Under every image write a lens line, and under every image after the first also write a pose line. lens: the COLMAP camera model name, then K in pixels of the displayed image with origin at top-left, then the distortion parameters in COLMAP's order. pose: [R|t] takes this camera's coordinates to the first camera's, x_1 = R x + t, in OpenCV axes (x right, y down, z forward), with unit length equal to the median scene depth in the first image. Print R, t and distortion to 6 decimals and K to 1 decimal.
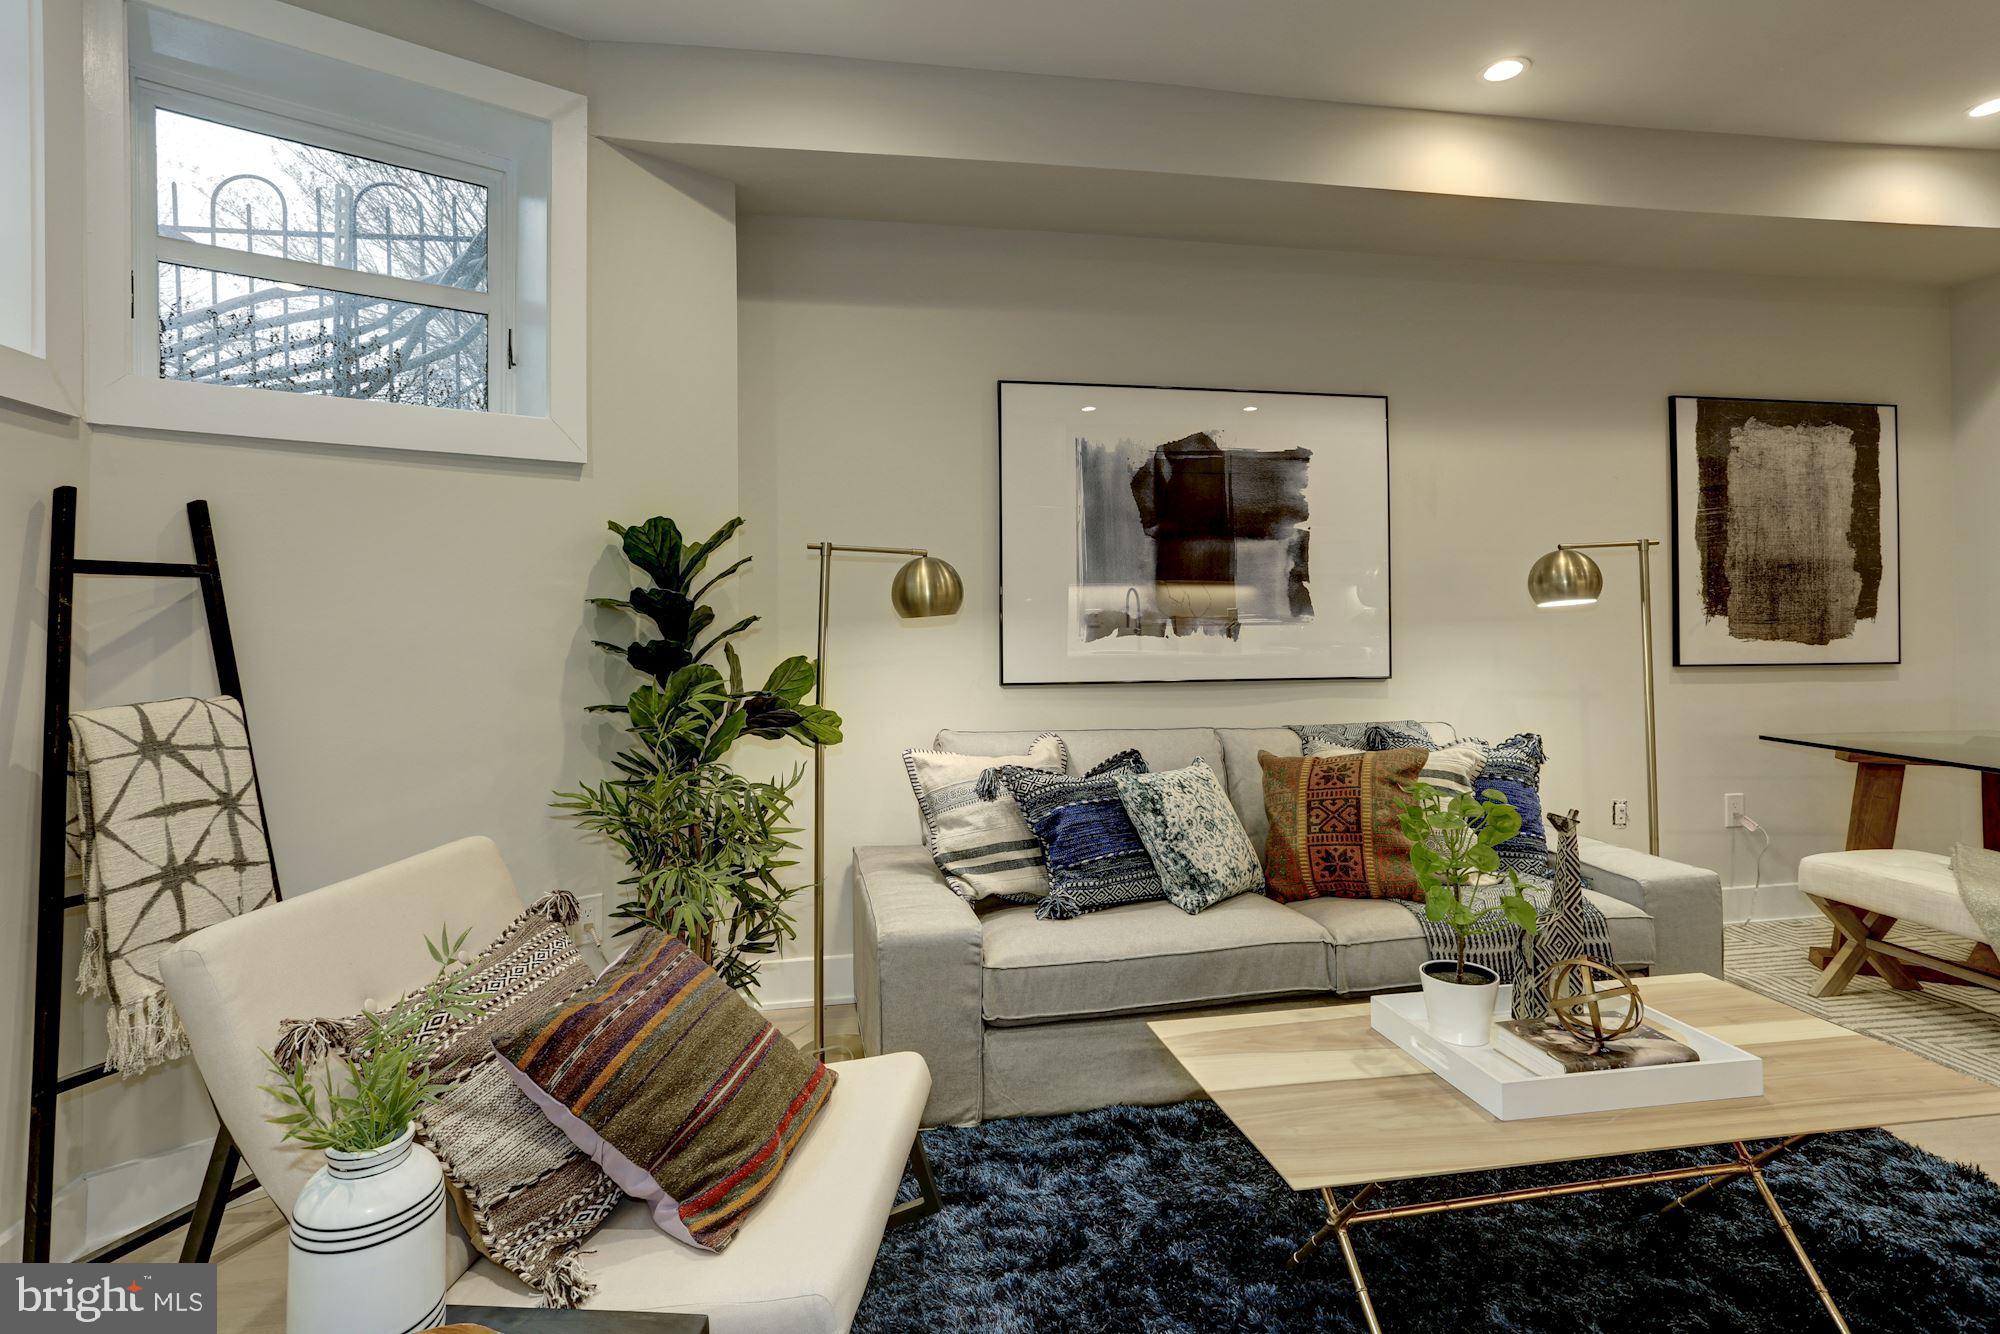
lens RADIAL K [[970.3, 0, 992.3], [0, 970.3, 609.9], [0, 0, 1]] dist [-0.045564, 0.027747]
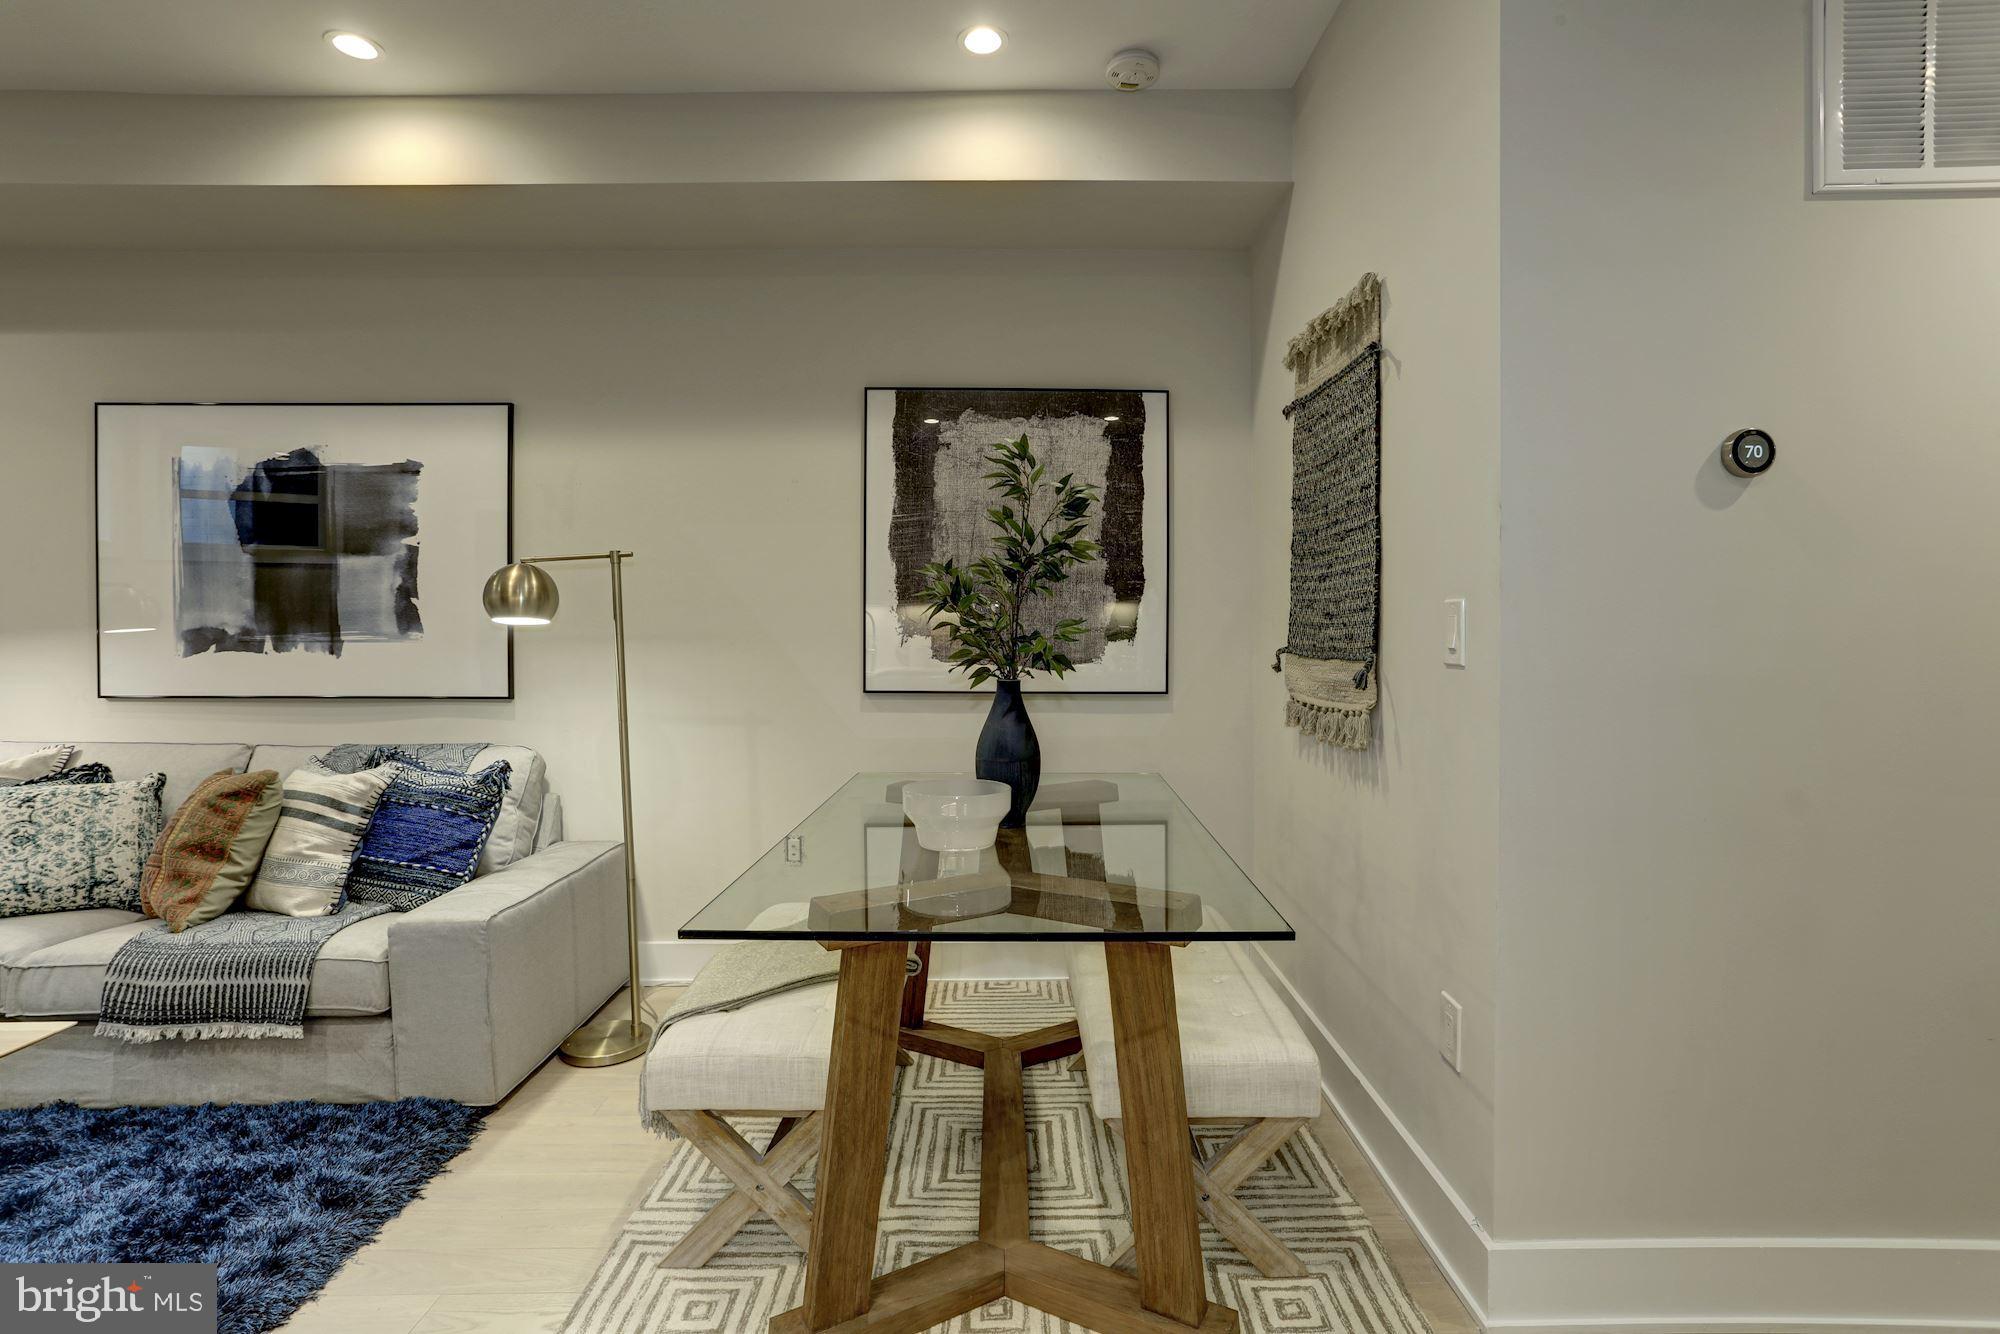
lens RADIAL K [[970.3, 0, 1031.9], [0, 970.3, 637.3], [0, 0, 1]] dist [-0.045564, 0.027747]
pose [[0.988026, 0.006230, -0.154161, 1.093242], [-0.004546, 0.999926, 0.011276, -0.003240], [0.154220, -0.010440, 0.987981, 0.140691]]
